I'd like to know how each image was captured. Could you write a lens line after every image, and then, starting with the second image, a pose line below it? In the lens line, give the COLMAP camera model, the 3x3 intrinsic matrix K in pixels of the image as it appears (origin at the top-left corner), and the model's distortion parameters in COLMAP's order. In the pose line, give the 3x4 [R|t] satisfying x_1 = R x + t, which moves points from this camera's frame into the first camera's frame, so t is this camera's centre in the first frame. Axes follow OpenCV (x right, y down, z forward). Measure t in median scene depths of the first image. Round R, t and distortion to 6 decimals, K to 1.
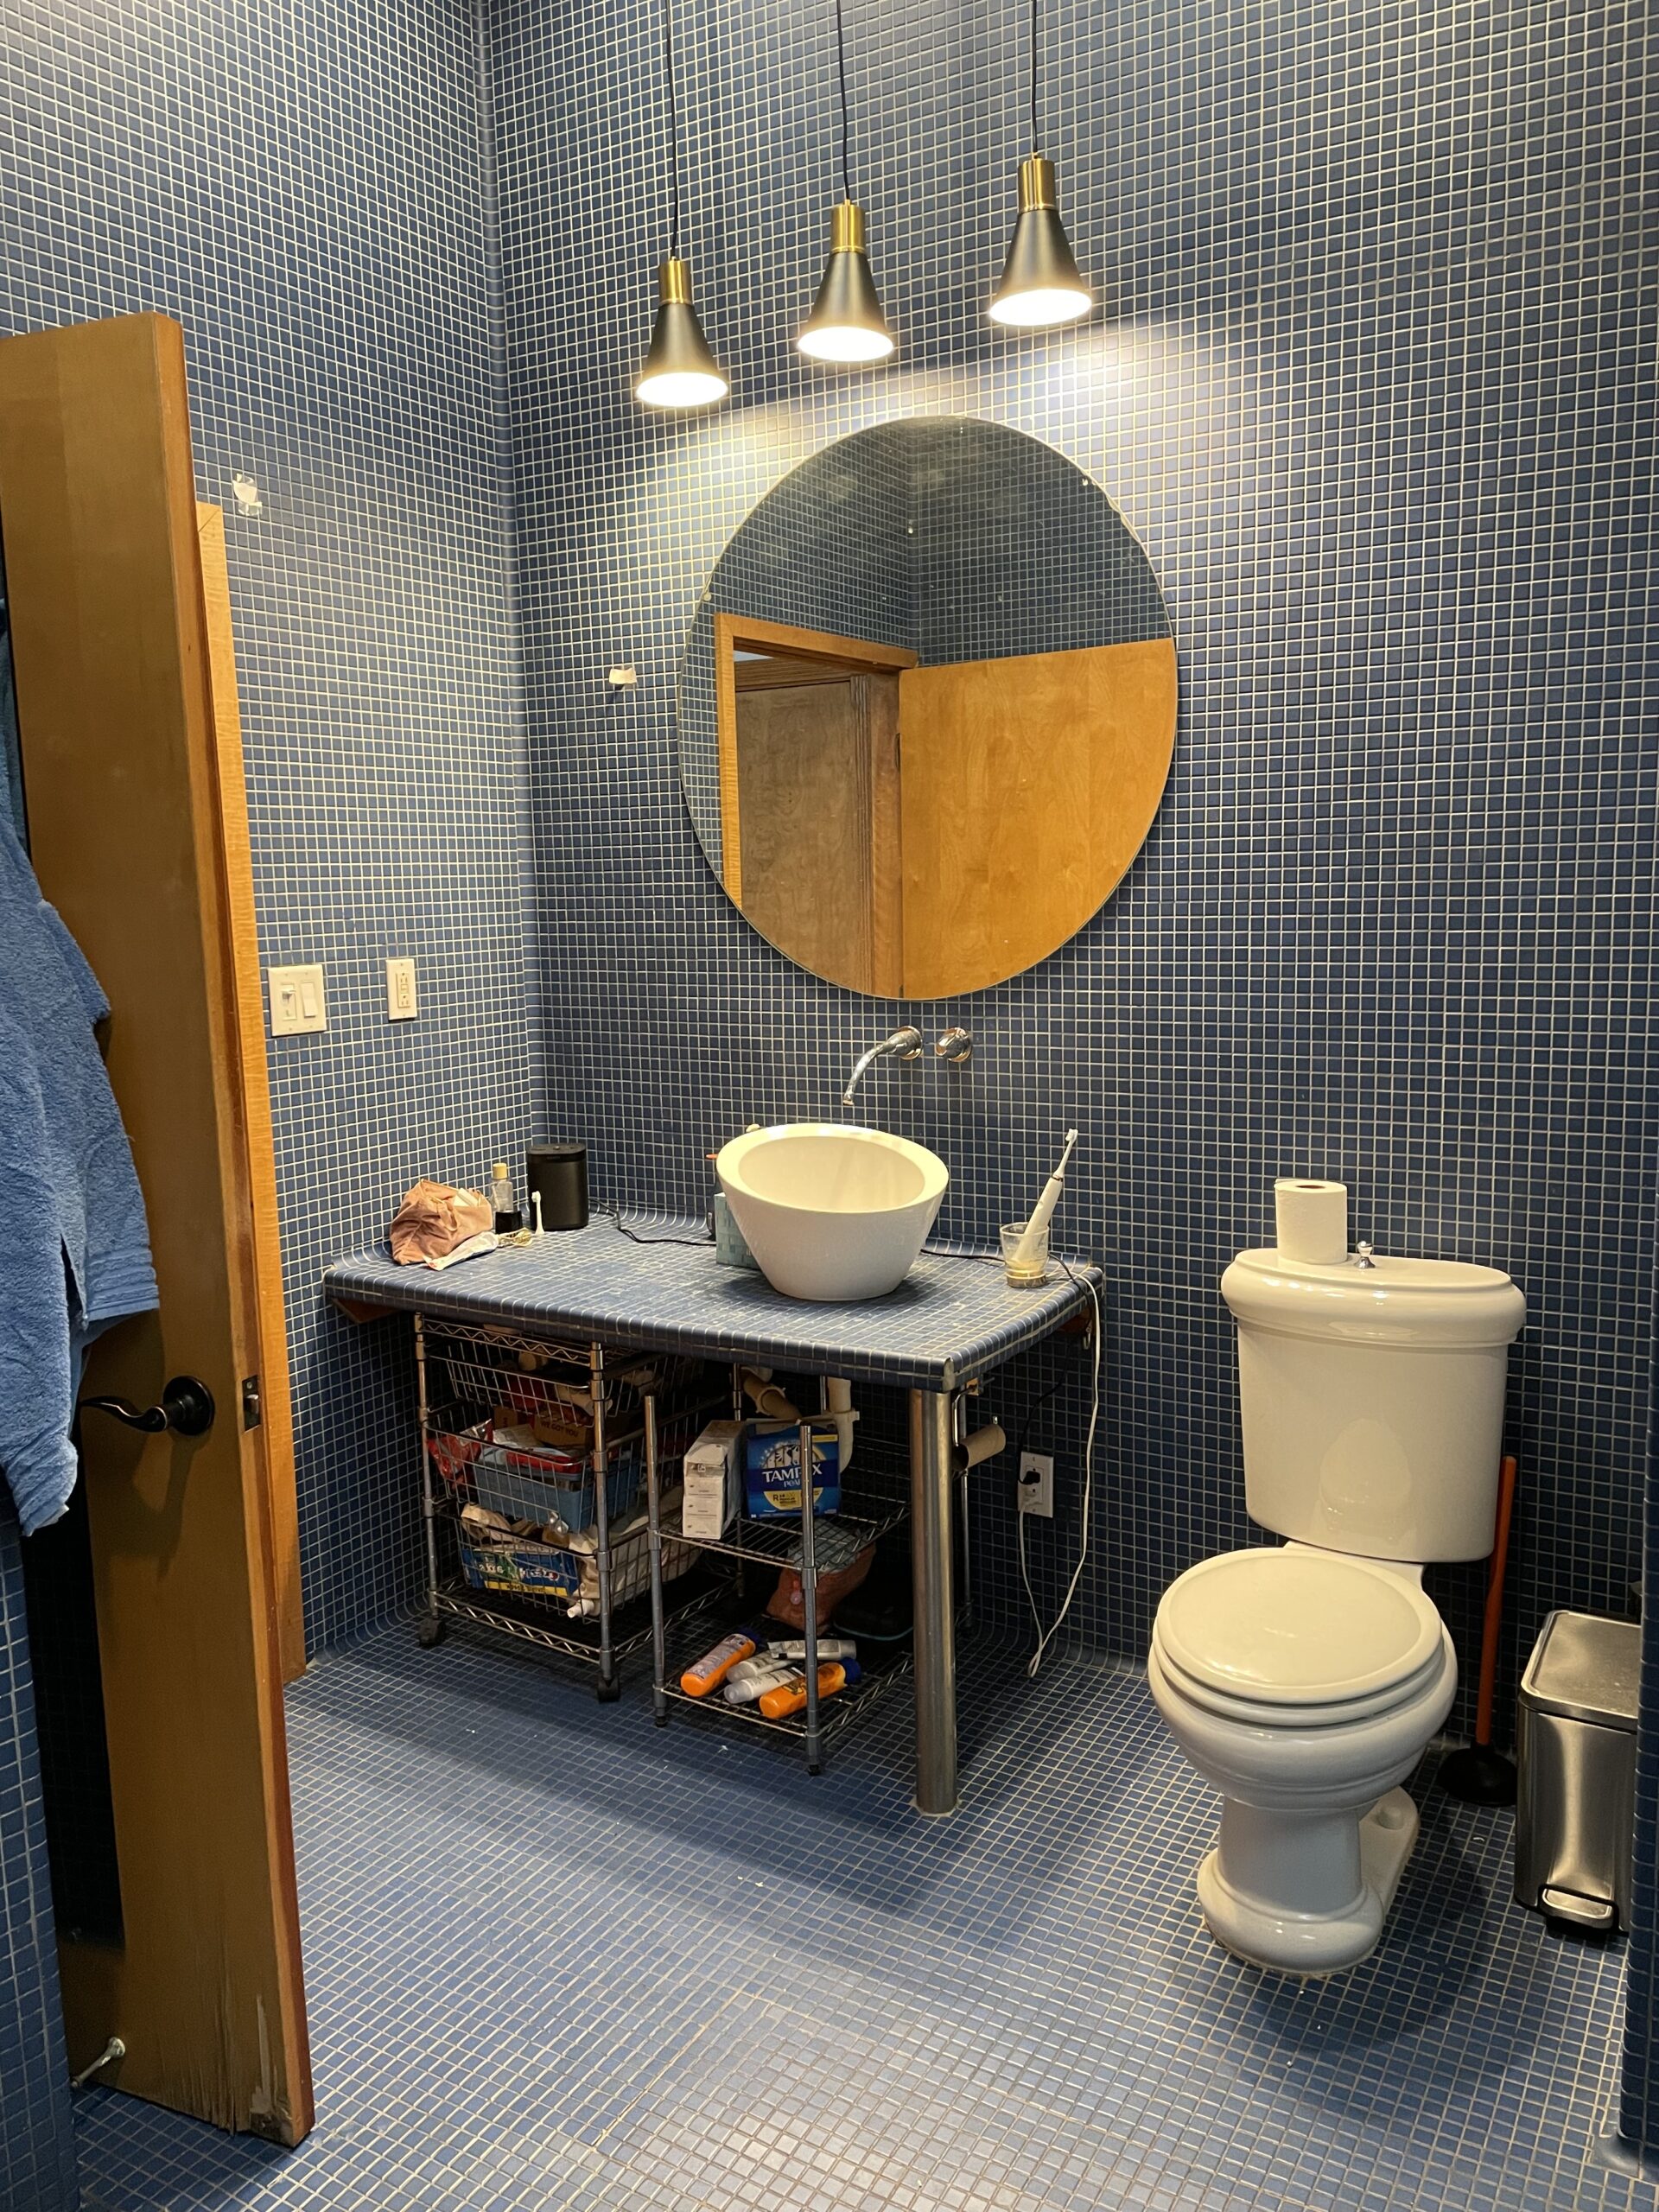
lens RADIAL K [[1656.4, 0, 829.5], [0, 1656.4, 1106.0], [0, 0, 1]] dist [0.069329, -0.112085]
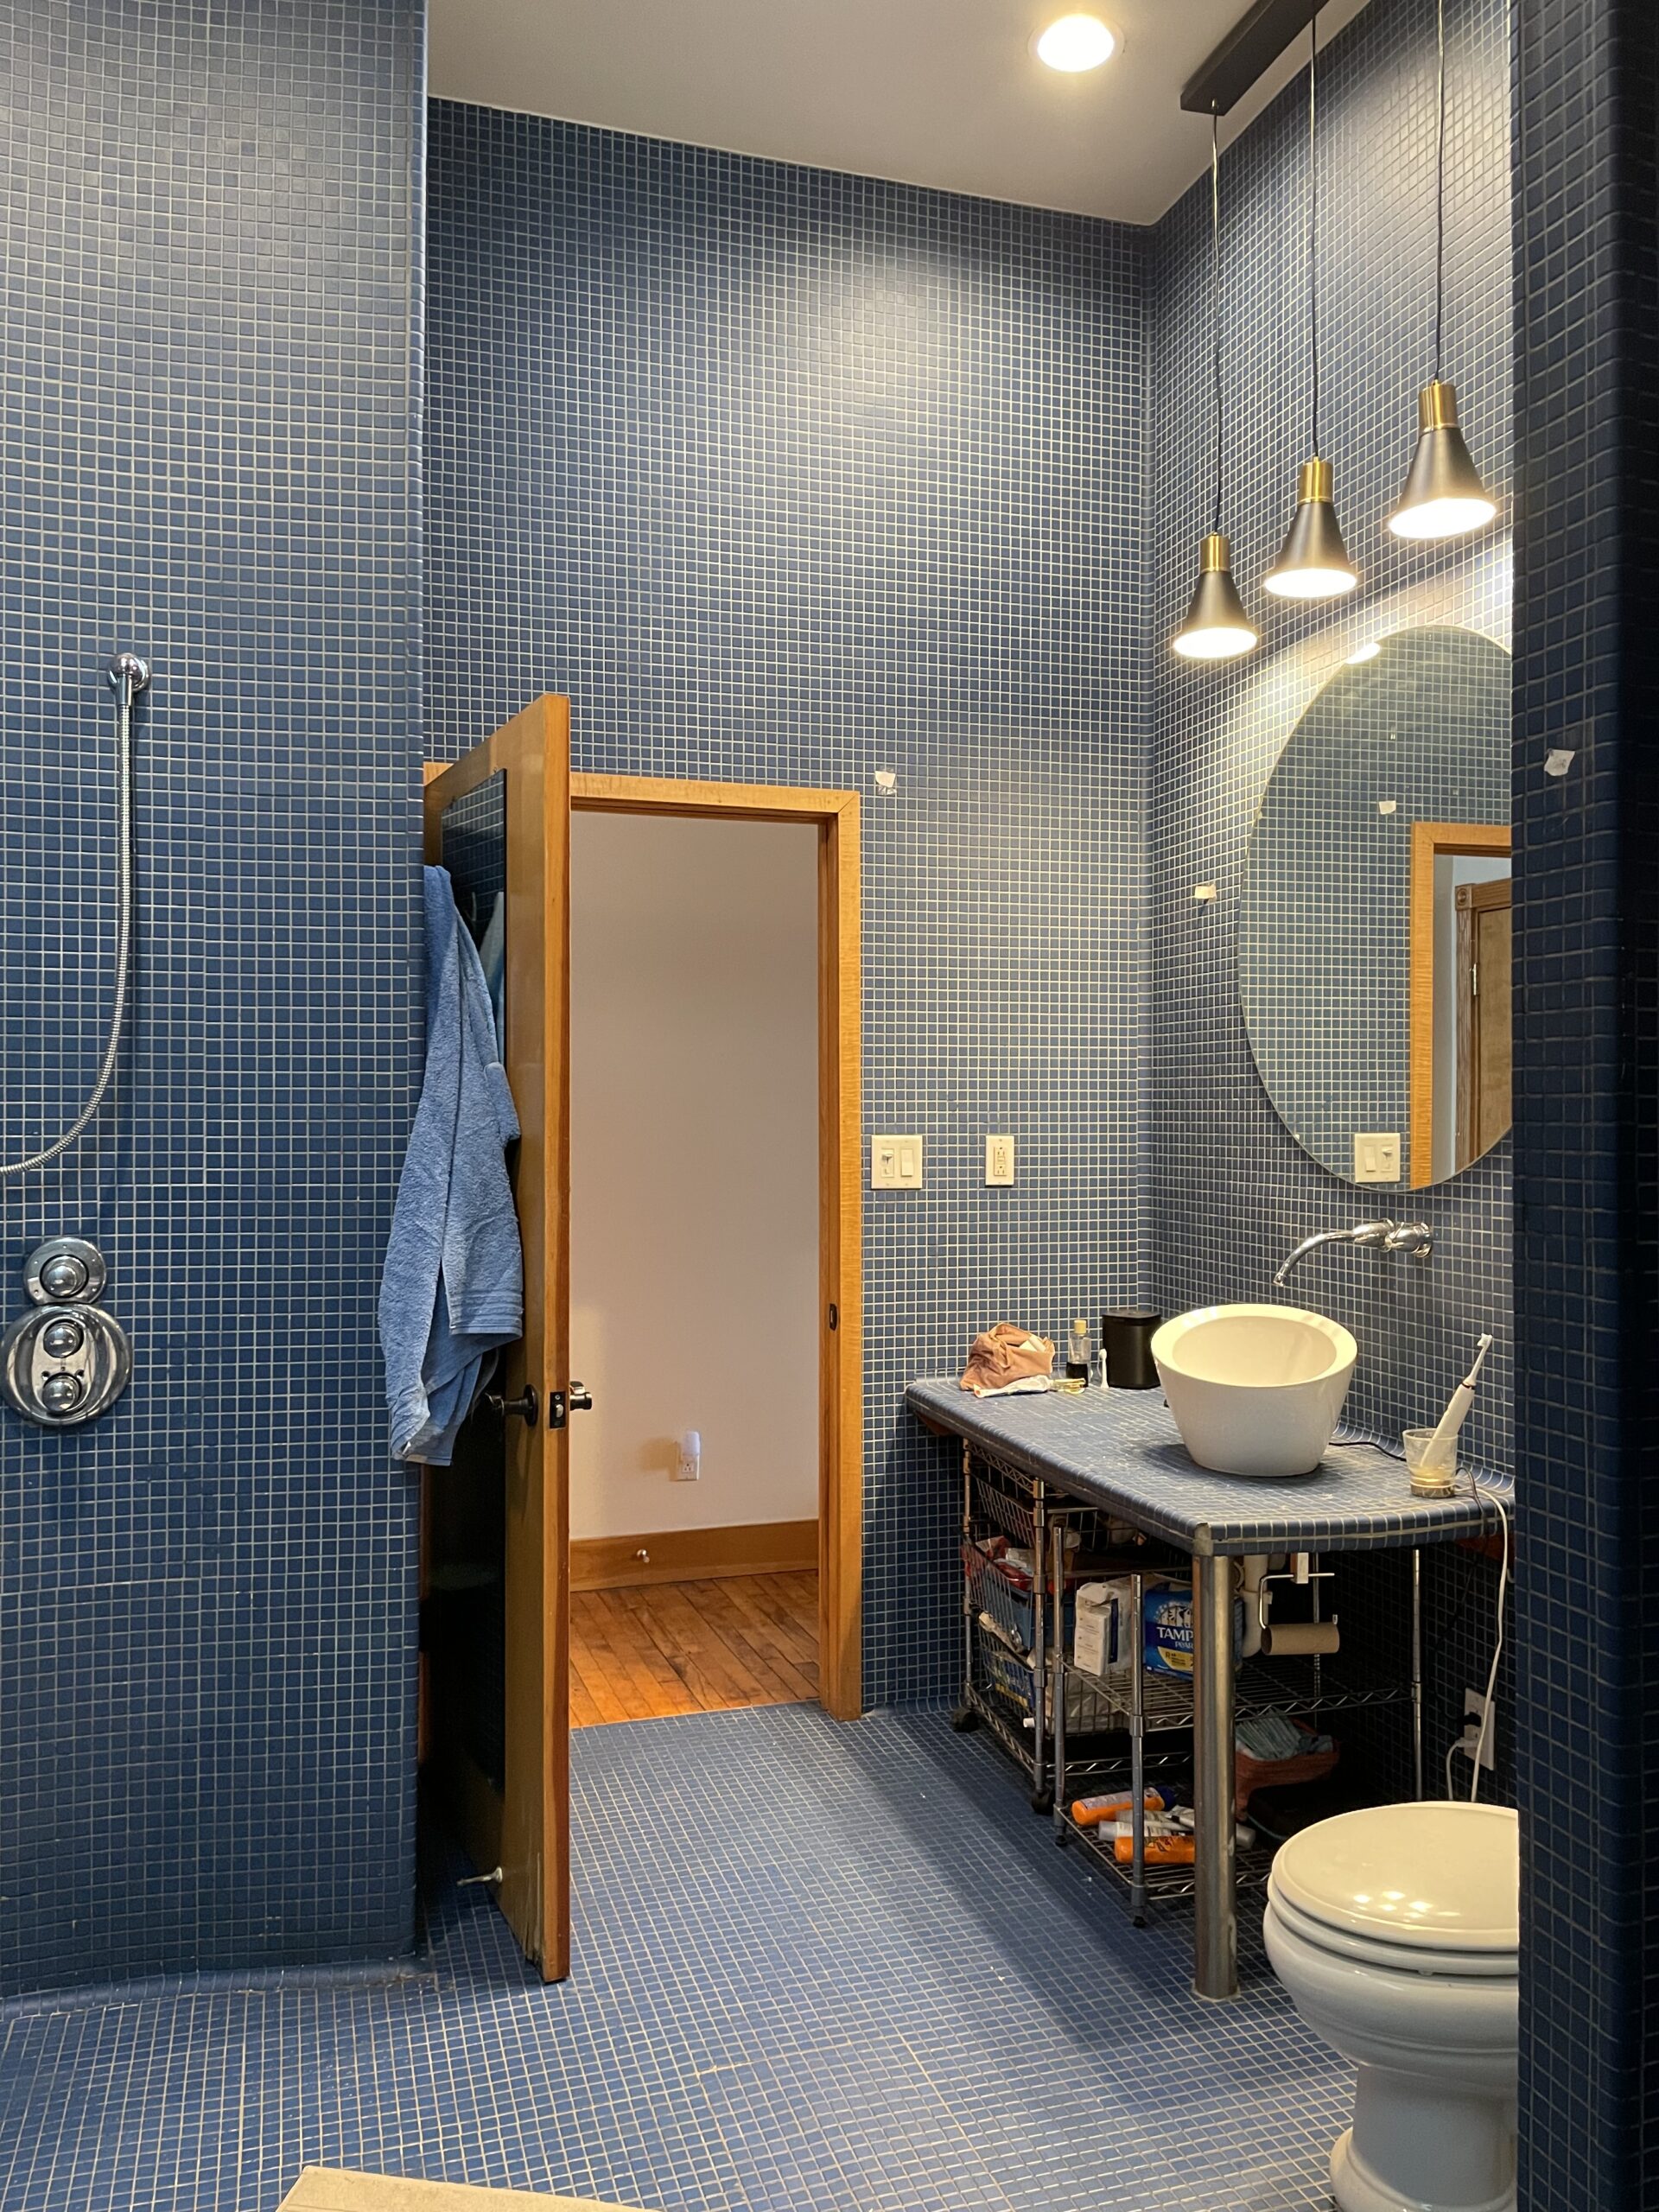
lens RADIAL K [[1656.4, 0, 829.5], [0, 1656.4, 1106.0], [0, 0, 1]] dist [0.069329, -0.112085]
pose [[0.733869, 0.021982, -0.678935, 0.493118], [-0.112675, 0.989570, -0.089752, 0.012580], [0.669881, 0.142366, 0.728691, 0.046020]]
